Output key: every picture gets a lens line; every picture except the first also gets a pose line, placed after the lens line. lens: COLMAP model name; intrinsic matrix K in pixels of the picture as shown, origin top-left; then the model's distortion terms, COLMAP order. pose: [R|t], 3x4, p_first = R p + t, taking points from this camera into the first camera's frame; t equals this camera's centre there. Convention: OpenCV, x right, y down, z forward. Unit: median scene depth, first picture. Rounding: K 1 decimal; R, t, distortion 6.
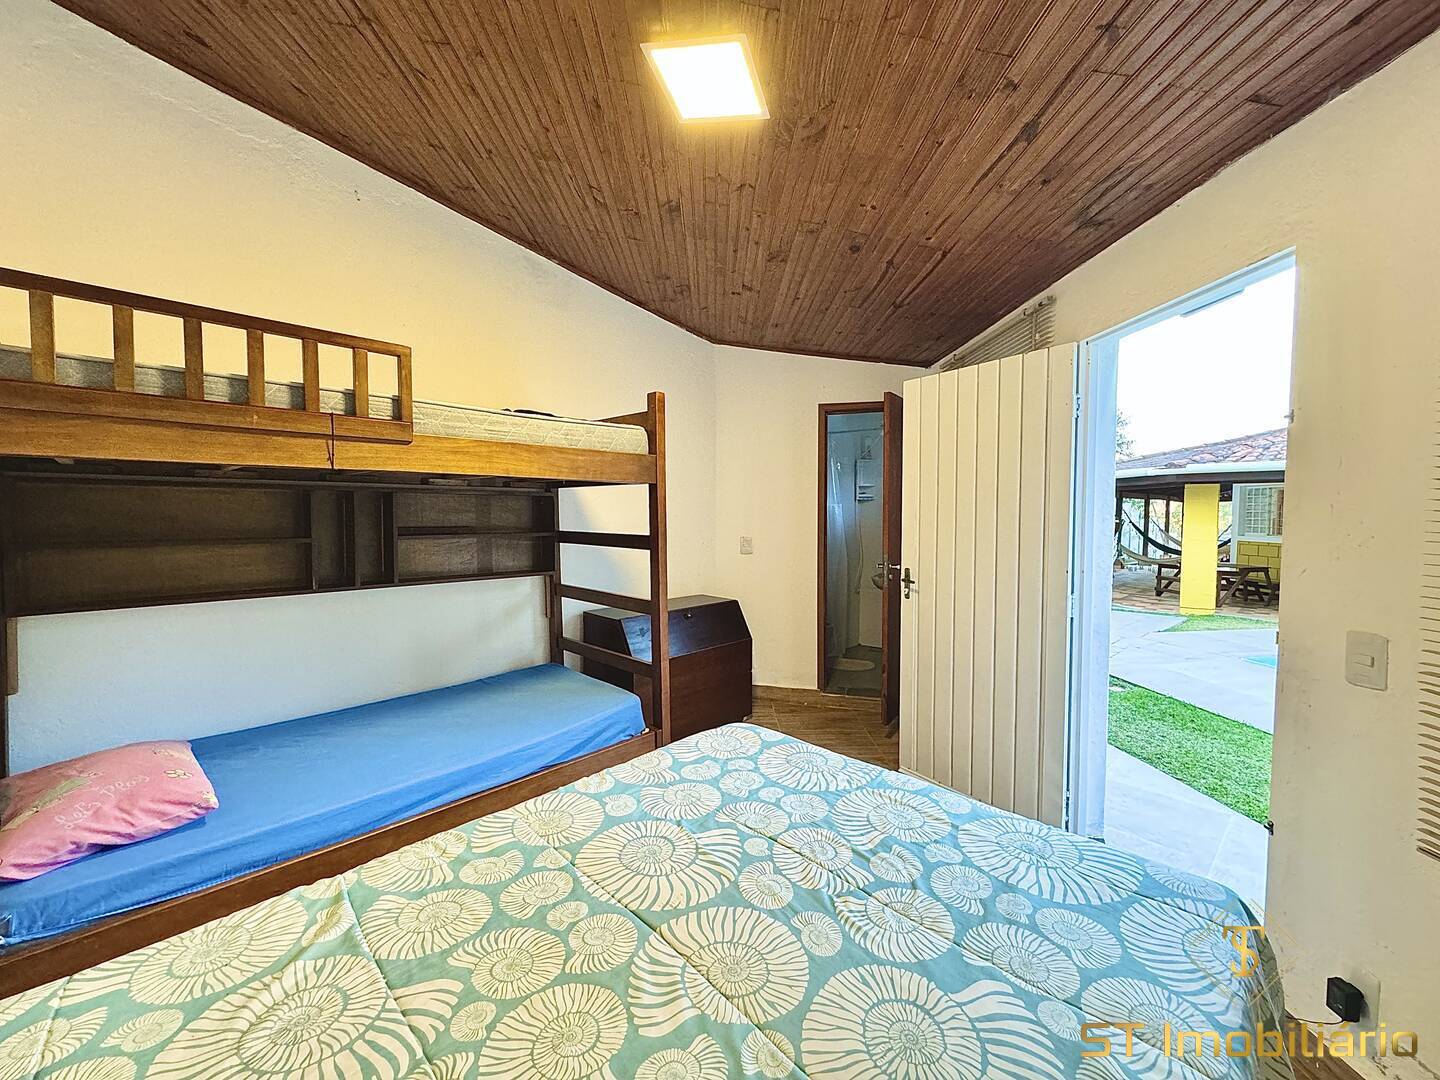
lens RADIAL K [[572.7, 0, 718.7], [0, 572.7, 545.5], [0, 0, 1]] dist [-0.000309, -0.000293]
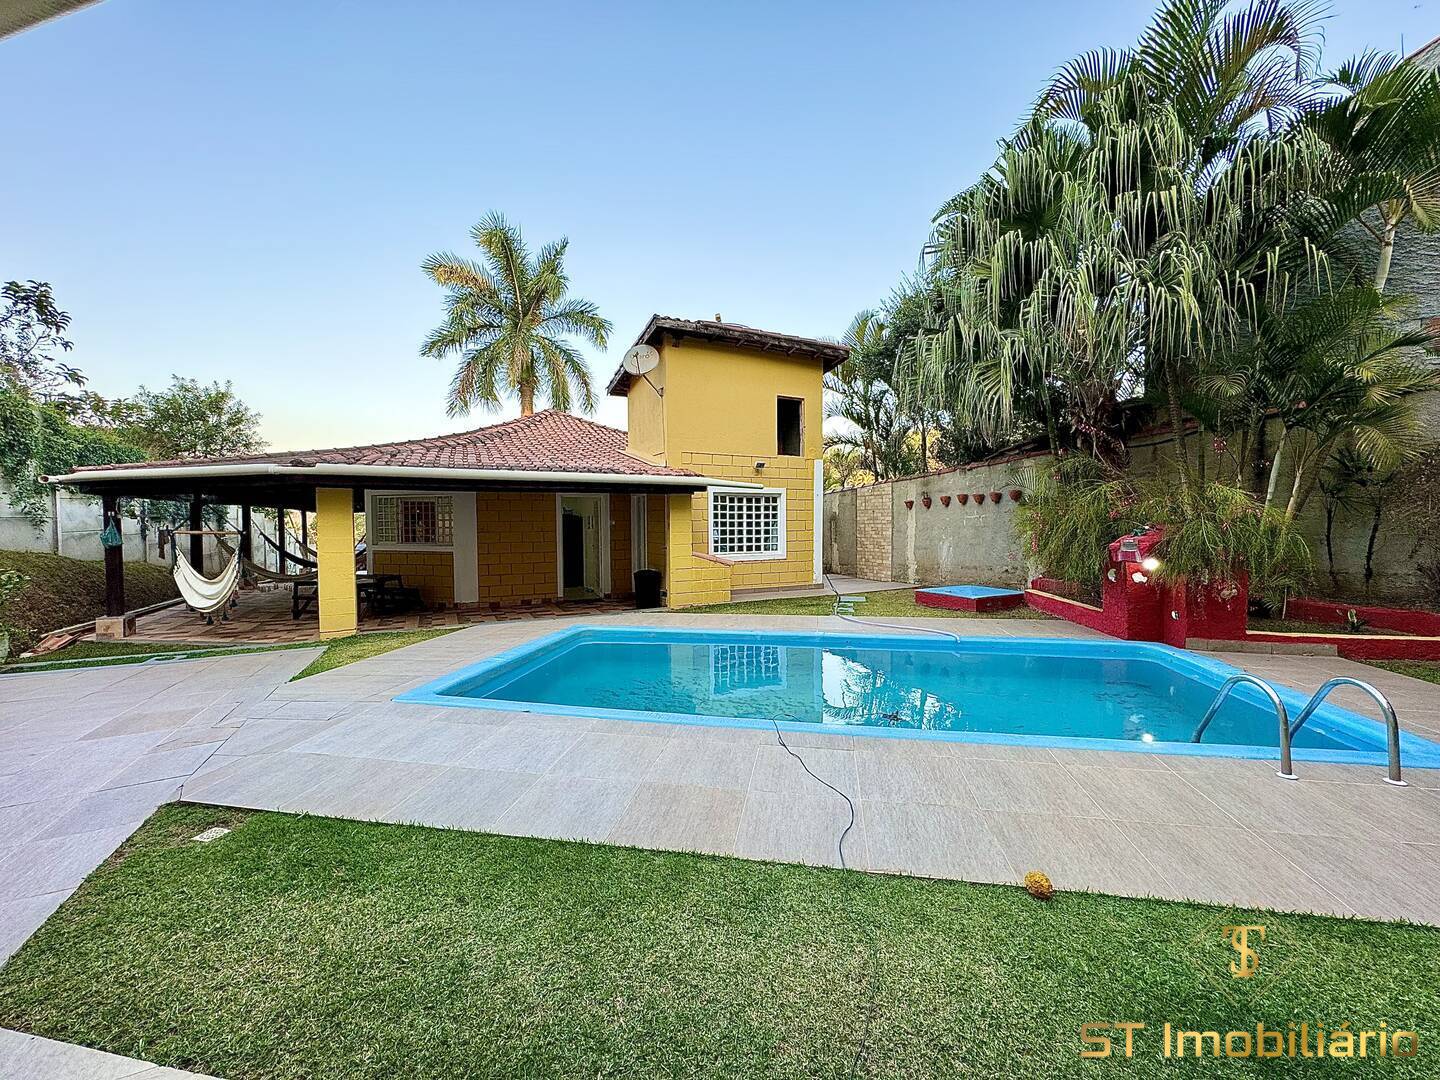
lens RADIAL K [[572.7, 0, 721.8], [0, 572.7, 546.7], [0, 0, 1]] dist [-0.000309, -0.000293]
pose [[0.278189, -0.038836, 0.959741, 0.107957], [0.063329, 0.997750, 0.022018, 0.002418], [-0.958436, 0.054655, 0.280022, 0.124619]]
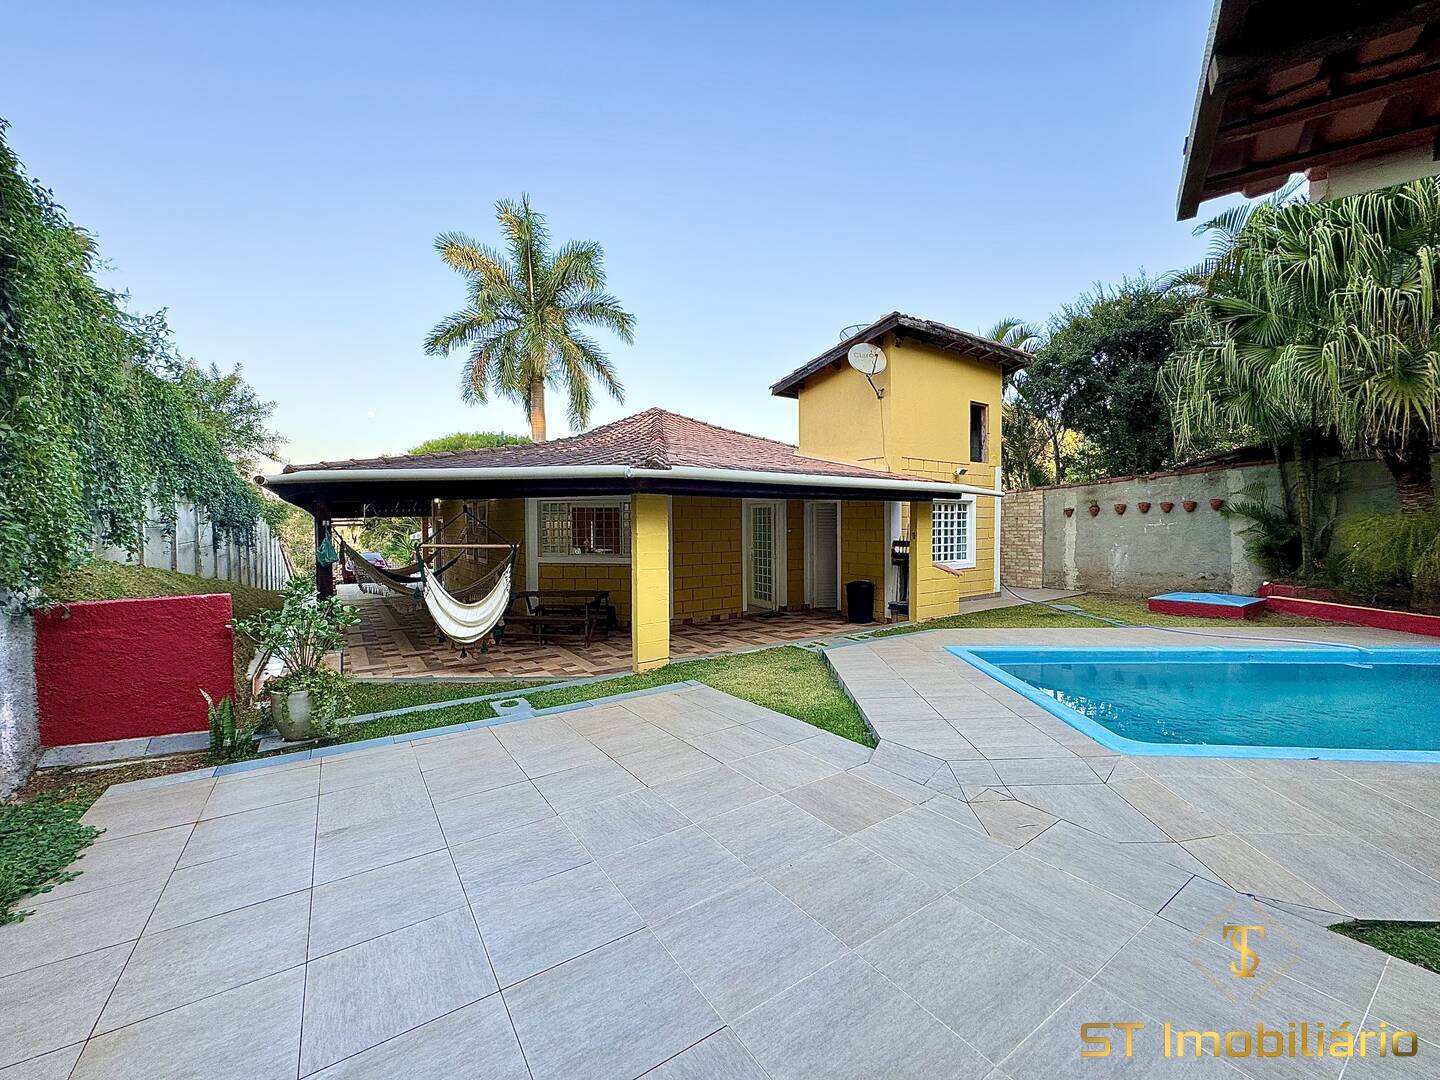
lens RADIAL K [[572.7, 0, 719.6], [0, 572.7, 542.7], [0, 0, 1]] dist [-0.000309, -0.000293]
pose [[0.139618, -0.029163, 0.989776, 0.070681], [0.065494, 0.997649, 0.020156, -0.037236], [-0.988037, 0.062011, 0.141200, 0.580577]]
